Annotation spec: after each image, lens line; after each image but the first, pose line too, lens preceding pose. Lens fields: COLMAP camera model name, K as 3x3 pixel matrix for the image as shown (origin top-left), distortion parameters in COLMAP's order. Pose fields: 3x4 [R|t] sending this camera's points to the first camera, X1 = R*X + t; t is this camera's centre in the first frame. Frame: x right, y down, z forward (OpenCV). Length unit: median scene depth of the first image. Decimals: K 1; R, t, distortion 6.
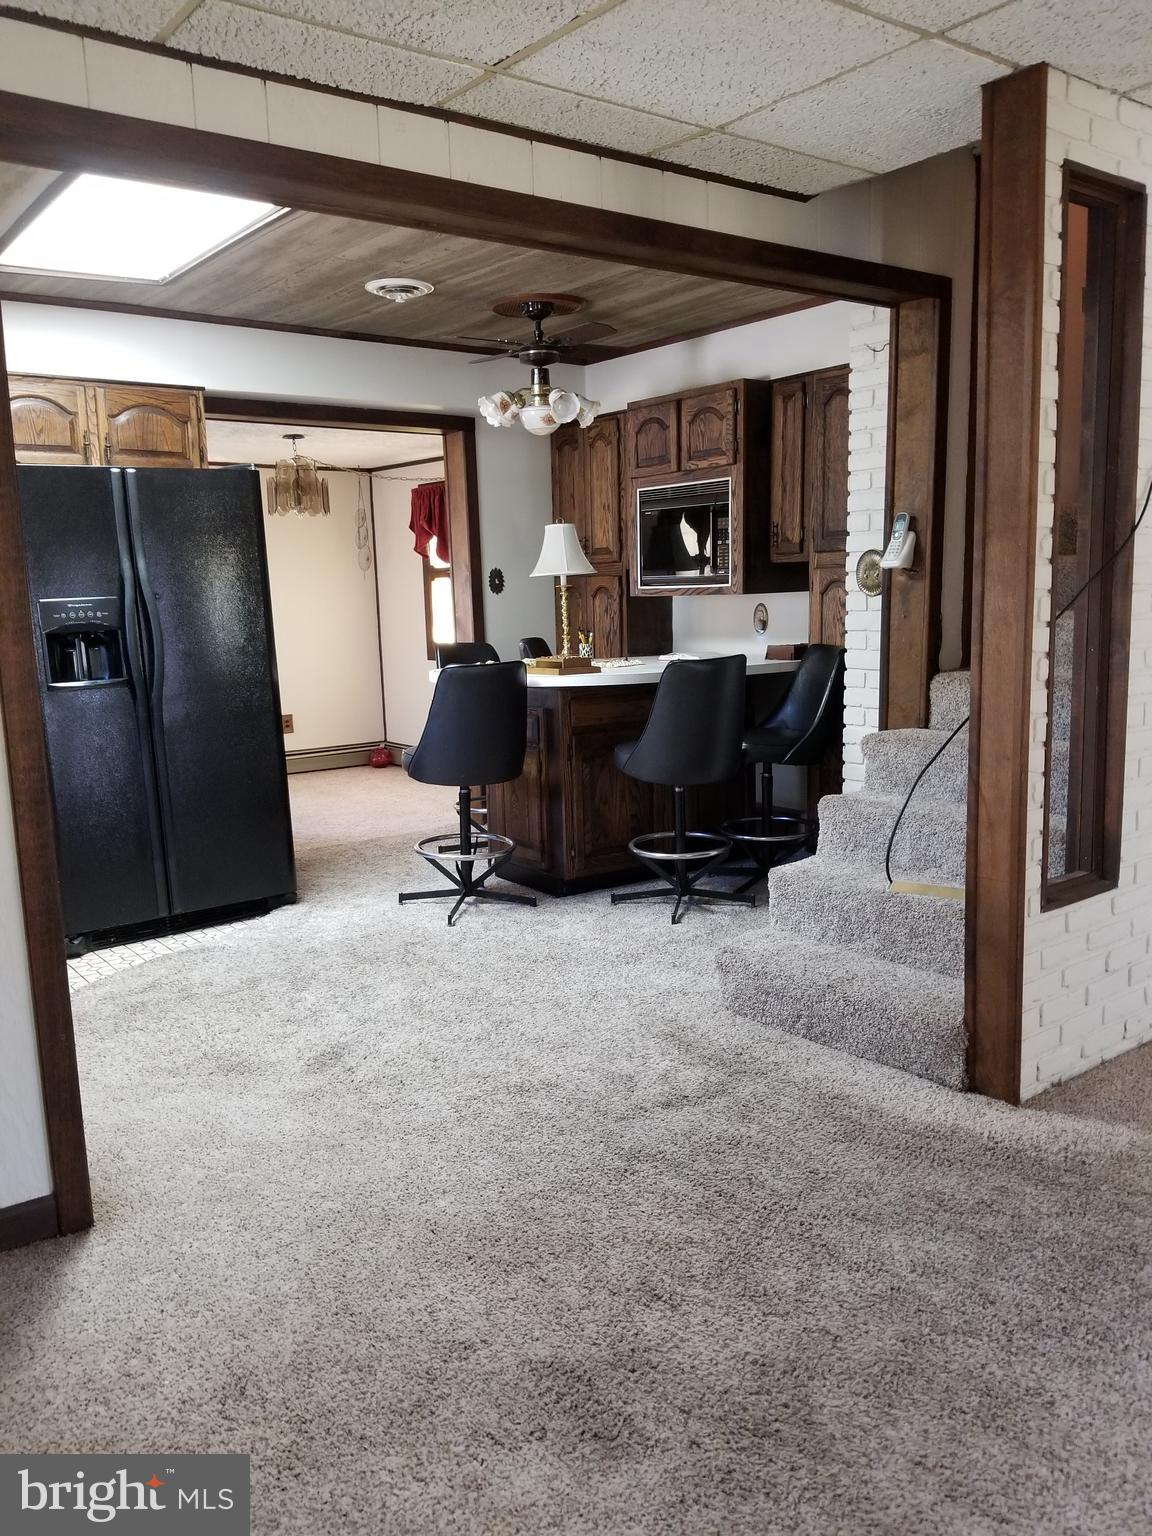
lens RADIAL K [[1220.2, 0, 576.0], [0, 1220.2, 778.7], [0, 0, 1]] dist [0.060528, -0.103914]
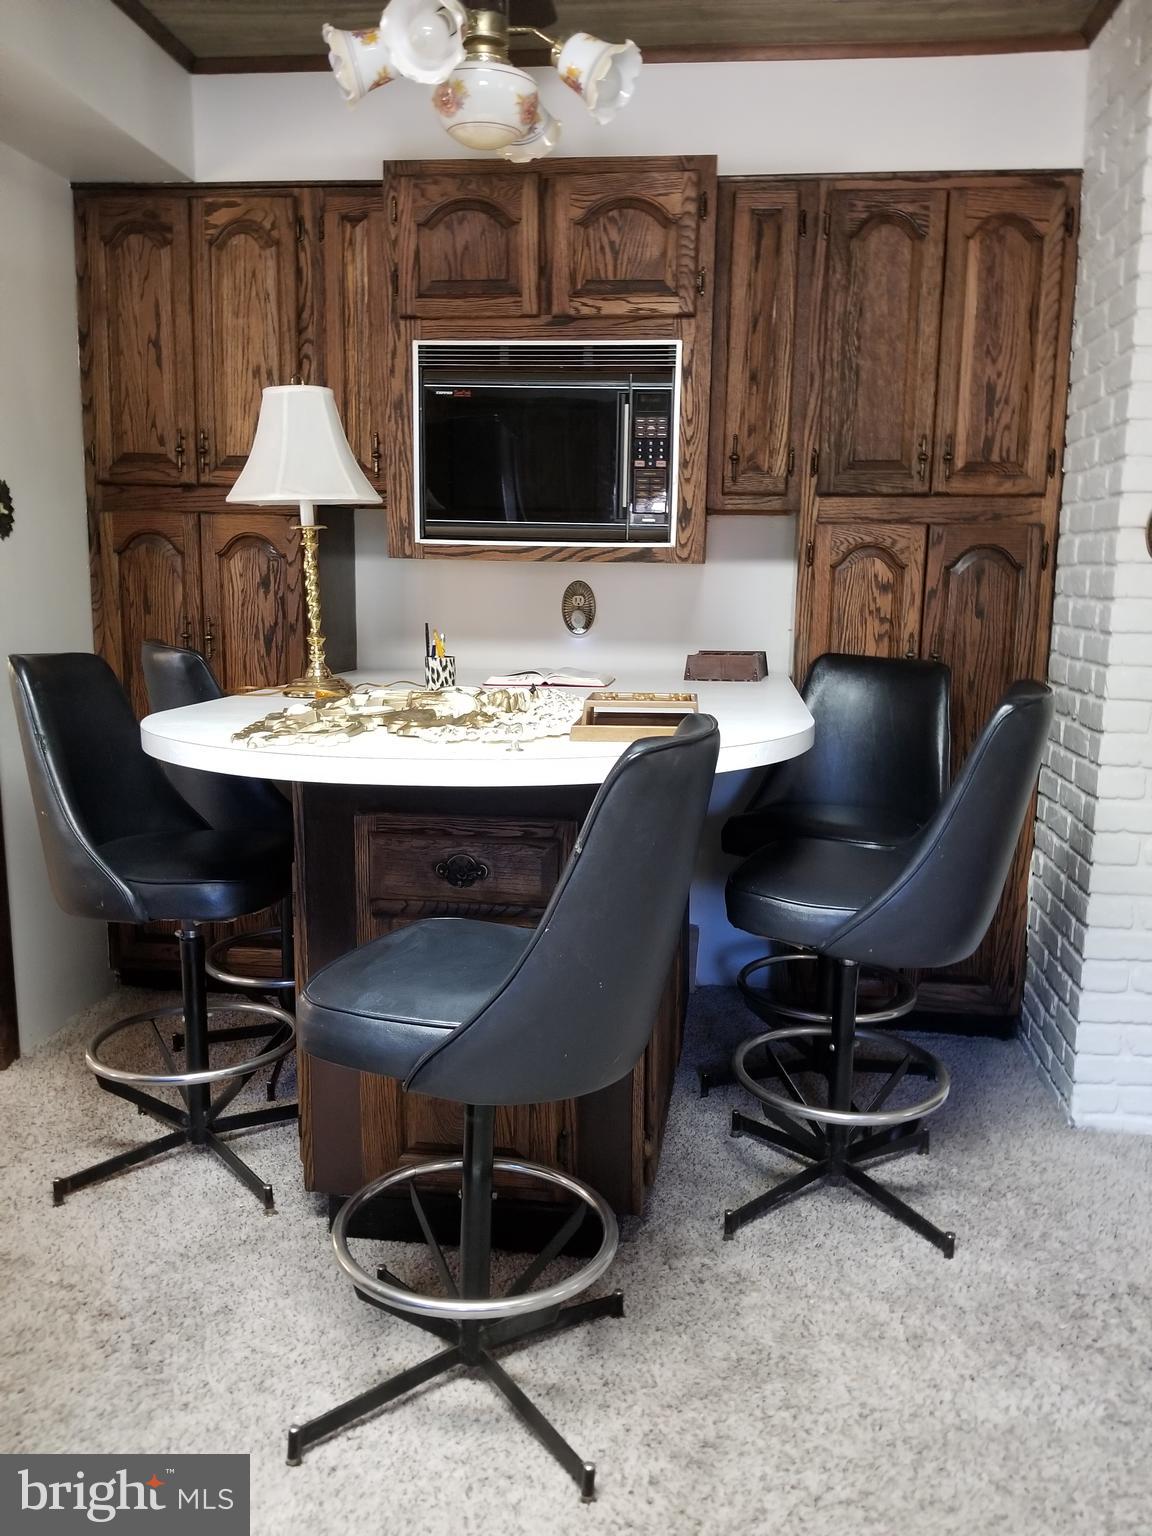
lens RADIAL K [[1220.2, 0, 578.3], [0, 1220.2, 754.5], [0, 0, 1]] dist [0.060528, -0.103914]
pose [[0.688828, -0.073933, 0.721145, -0.291911], [0.078746, 0.996530, 0.026949, -0.082795], [-0.720636, 0.038225, 0.692259, 0.651340]]
